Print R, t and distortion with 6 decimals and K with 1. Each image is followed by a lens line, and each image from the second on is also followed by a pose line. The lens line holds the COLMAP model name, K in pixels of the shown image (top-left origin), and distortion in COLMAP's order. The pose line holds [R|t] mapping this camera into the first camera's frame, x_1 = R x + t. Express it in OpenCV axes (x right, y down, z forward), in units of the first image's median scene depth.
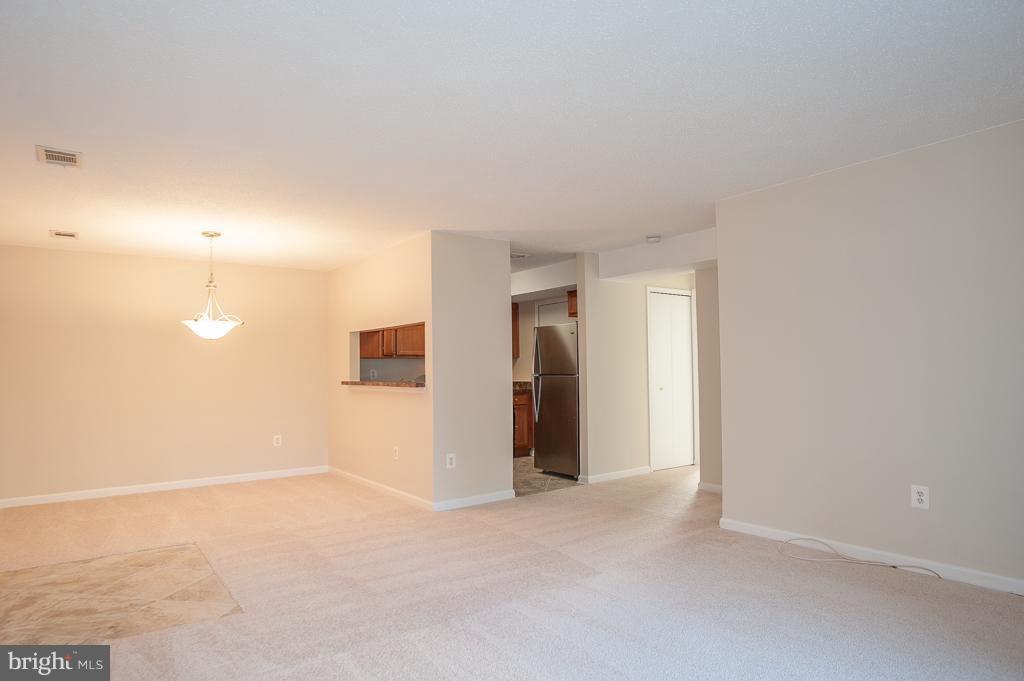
lens RADIAL K [[600.3, 0, 518.2], [0, 600.3, 342.9], [0, 0, 1]] dist [-0.021182, 0.010716]
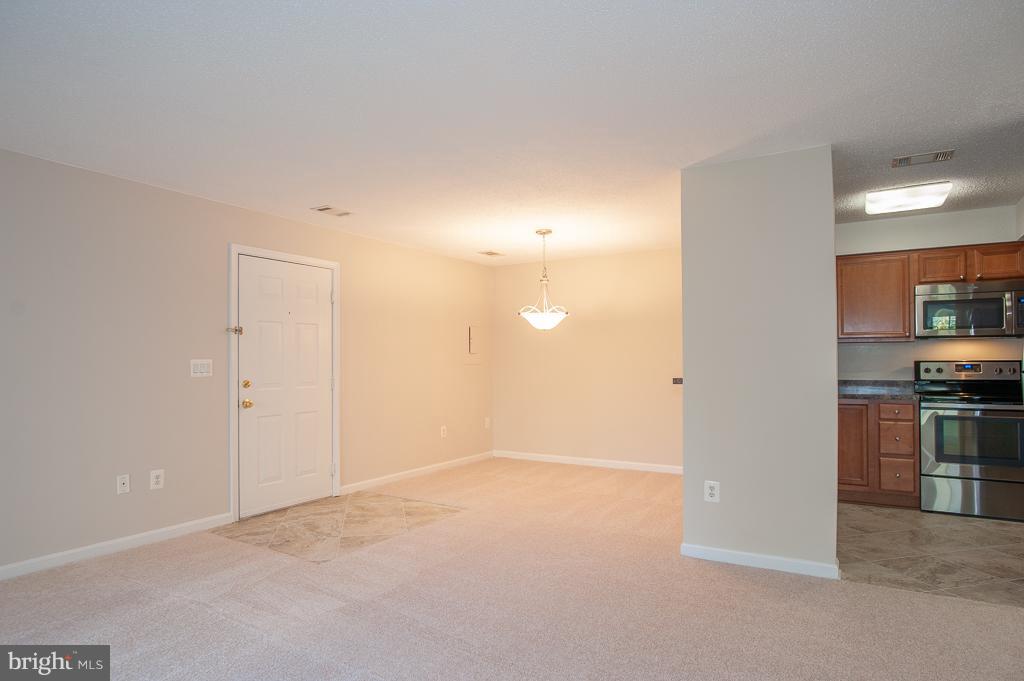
lens RADIAL K [[600.3, 0, 514.9], [0, 600.3, 343.3], [0, 0, 1]] dist [-0.021182, 0.010716]
pose [[0.404737, -0.010214, -0.914376, 0.680555], [0.025370, 0.999678, 0.000063, 0.024905], [0.914081, -0.023223, 0.404866, 0.782028]]
